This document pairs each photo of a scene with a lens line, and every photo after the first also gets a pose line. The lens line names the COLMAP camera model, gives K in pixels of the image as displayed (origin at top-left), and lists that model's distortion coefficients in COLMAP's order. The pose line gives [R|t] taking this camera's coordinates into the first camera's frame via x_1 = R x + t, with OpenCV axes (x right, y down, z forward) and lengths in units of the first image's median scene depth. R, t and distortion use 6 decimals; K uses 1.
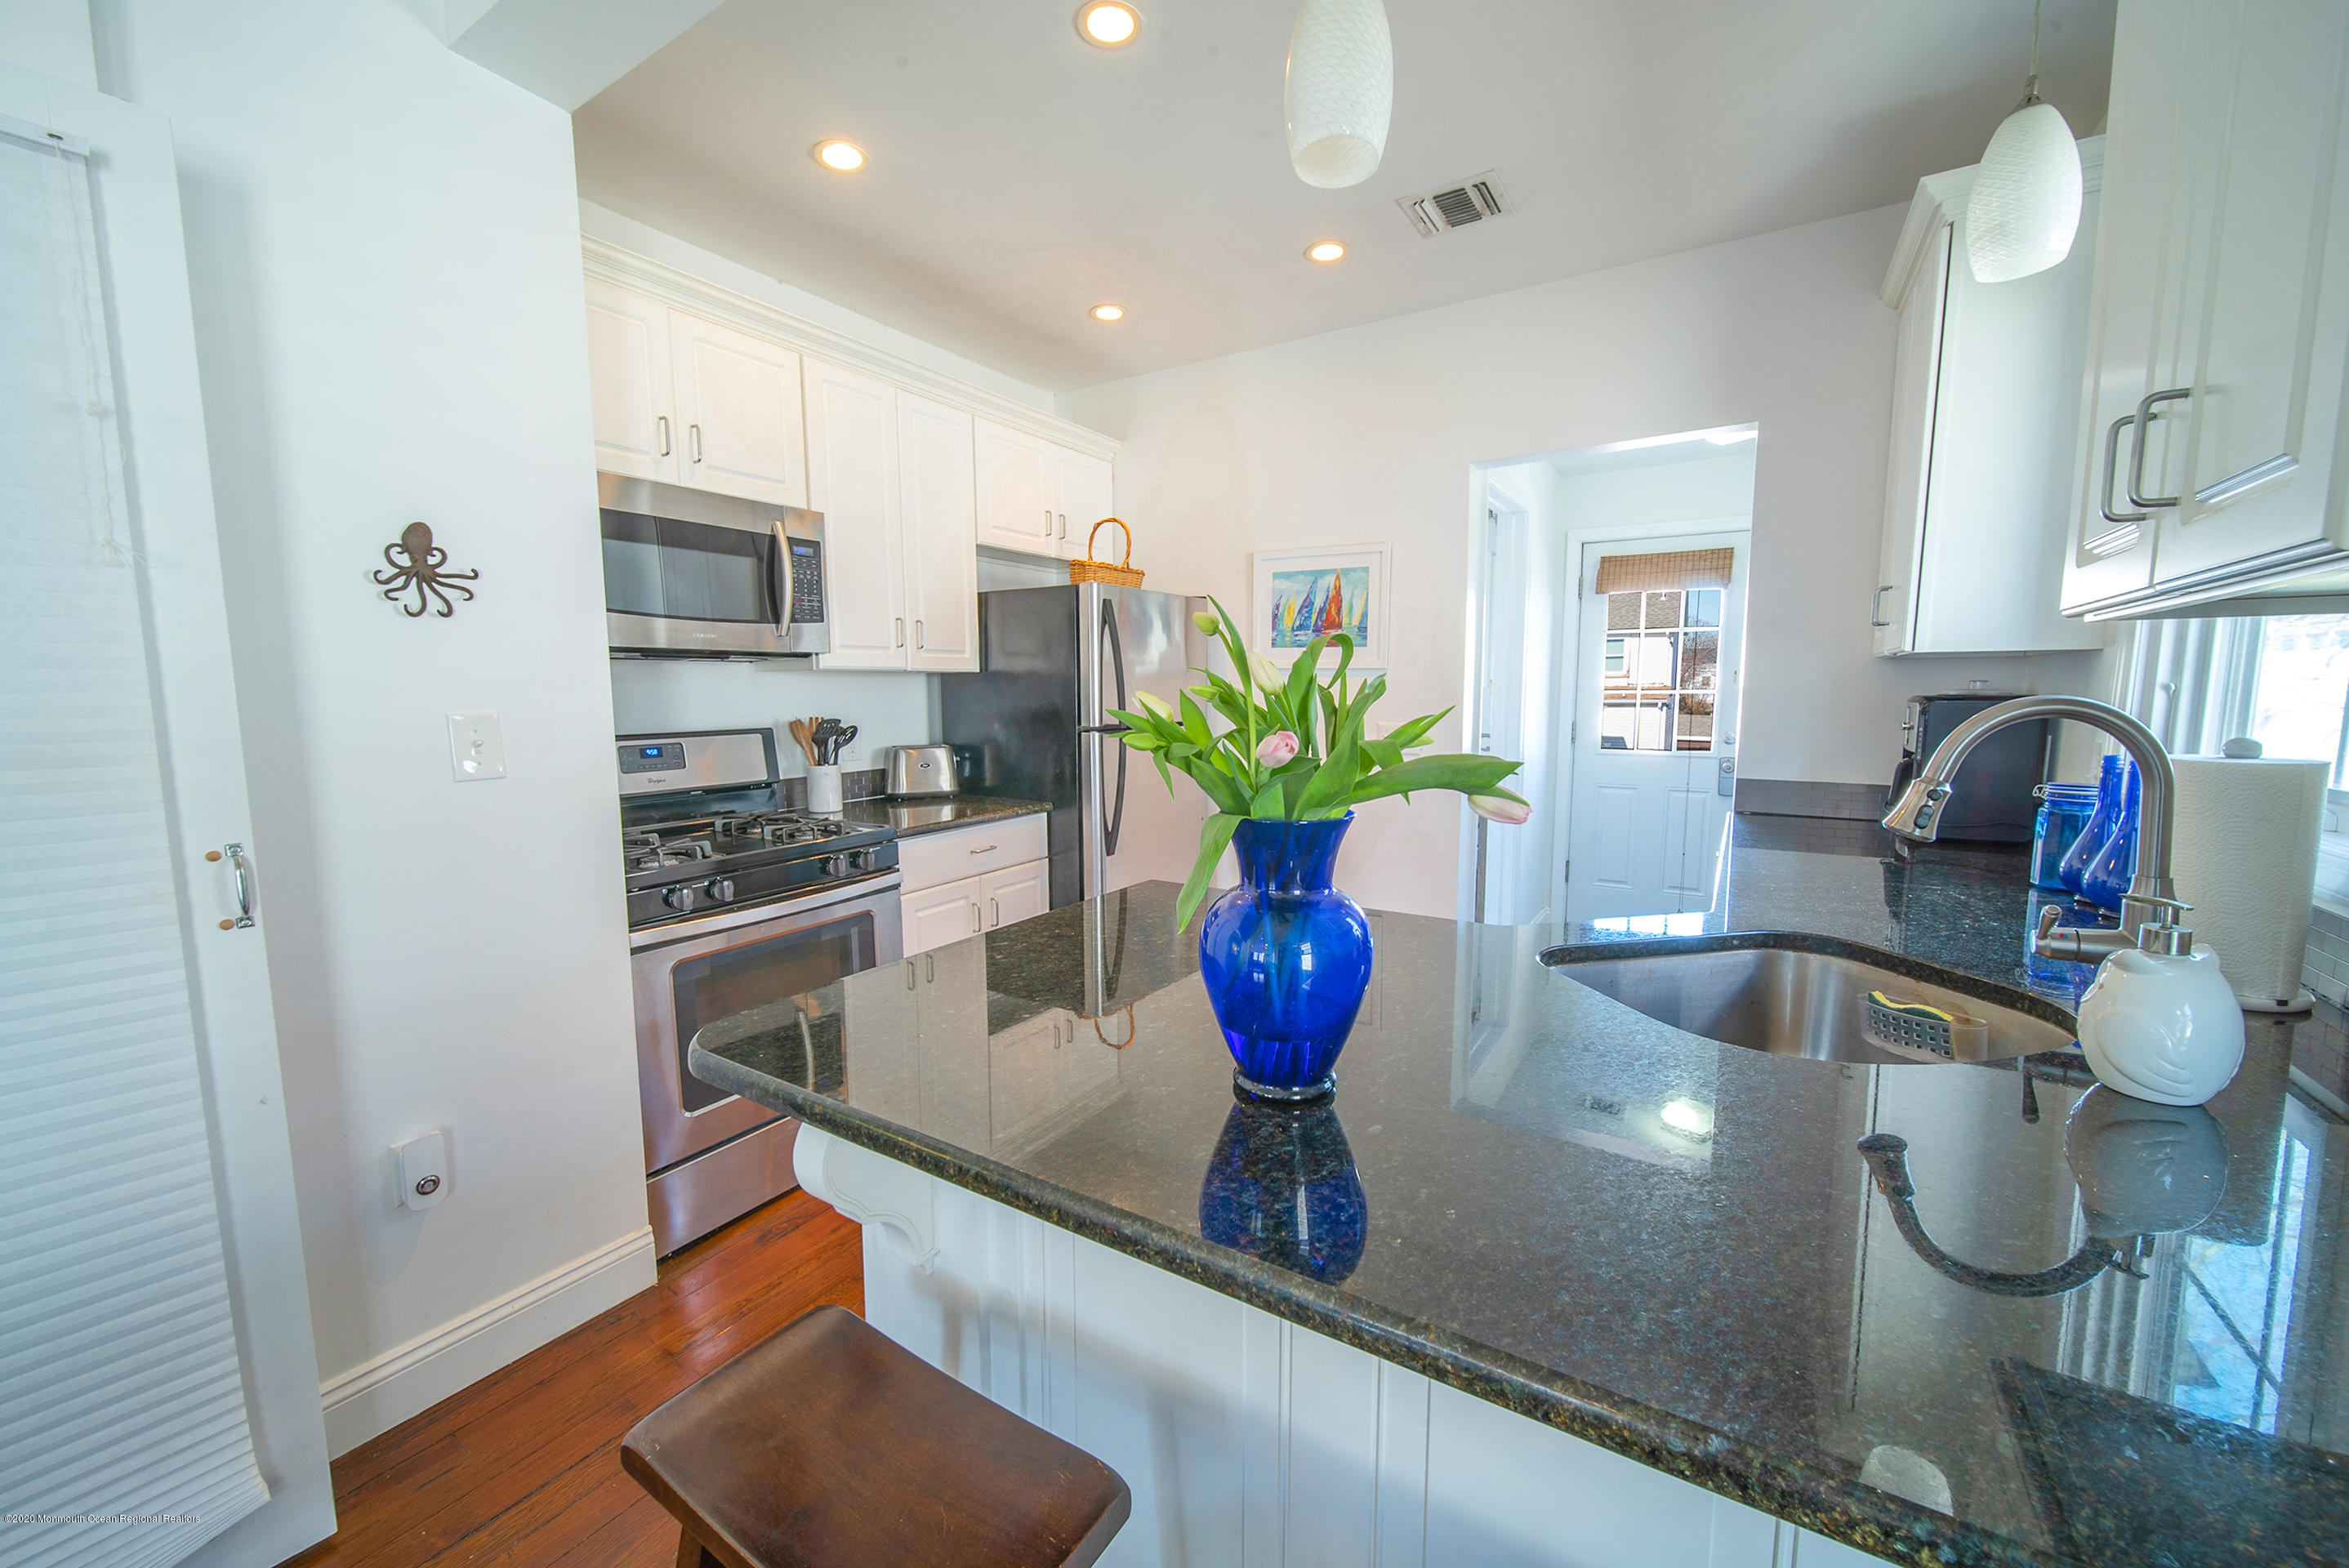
lens RADIAL K [[863.6, 0, 1184.9], [0, 863.6, 779.1], [0, 0, 1]] dist [-0.021474, -0.000424]
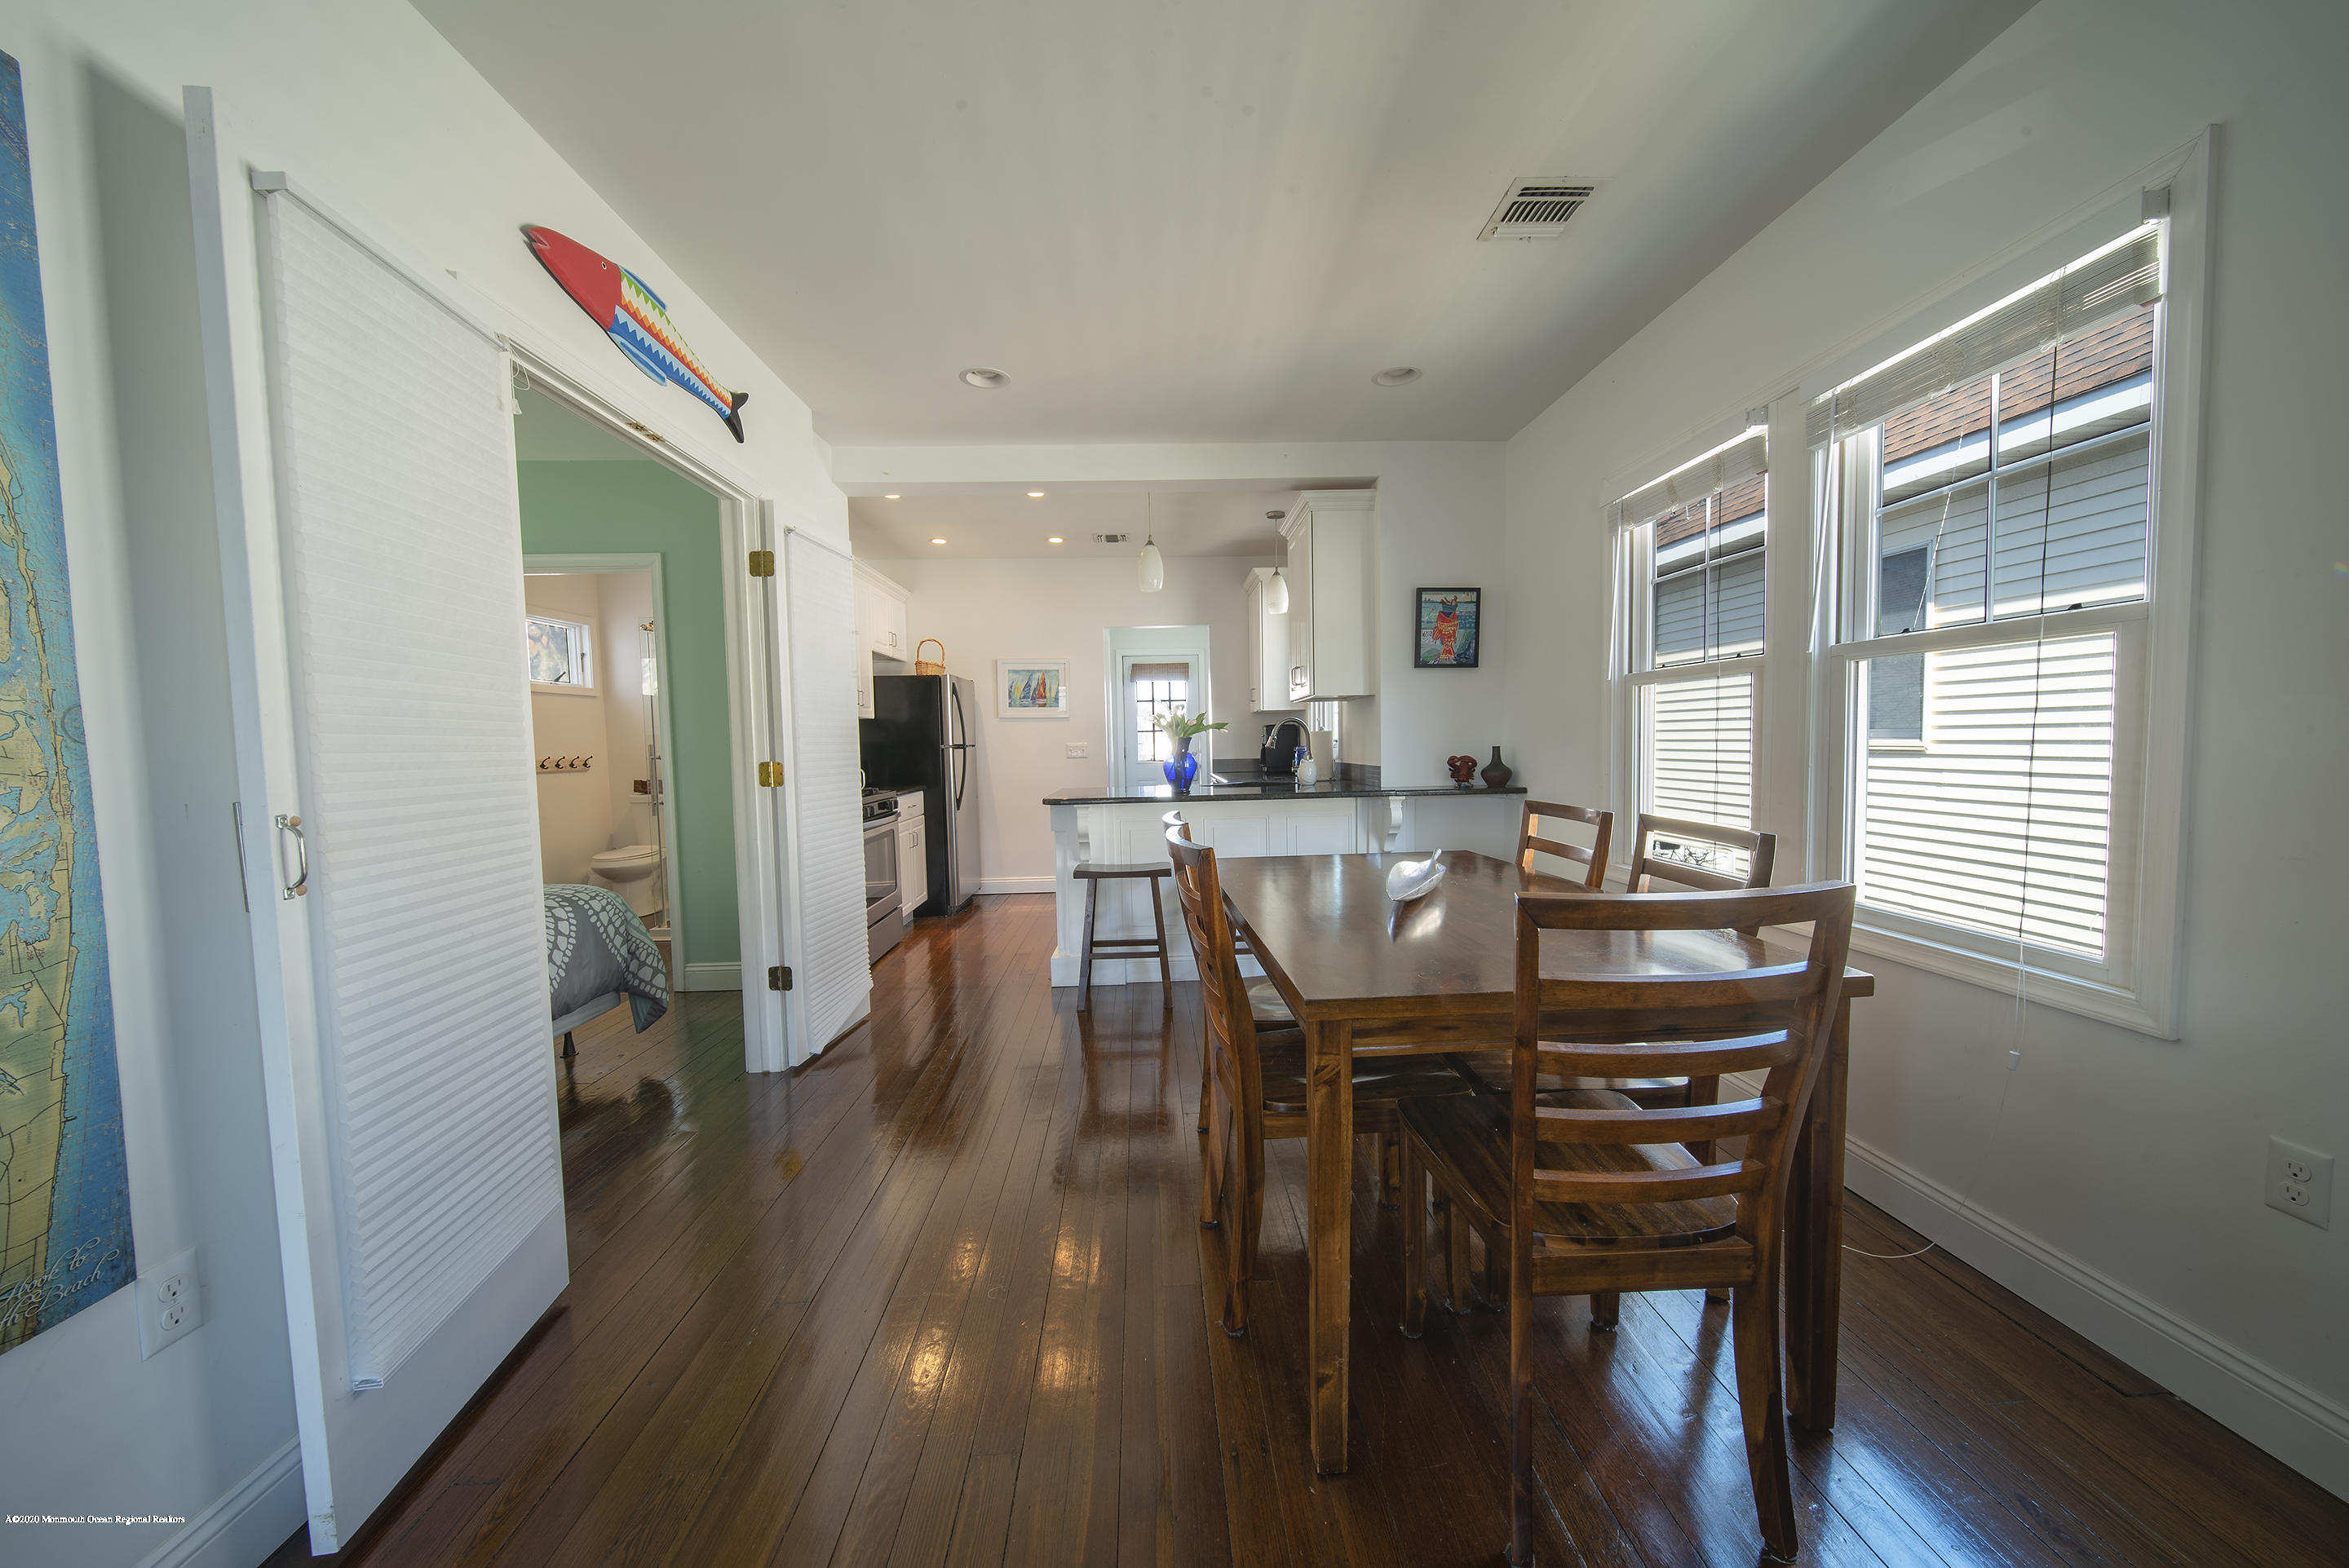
lens RADIAL K [[863.5, 0, 1169.8], [0, 863.5, 801.1], [0, 0, 1]] dist [-0.021474, -0.000424]
pose [[0.814886, -0.055256, 0.576981, -0.819831], [0.080410, 0.996597, -0.018125, 0.140561], [-0.574016, 0.061165, 0.816556, -0.894250]]
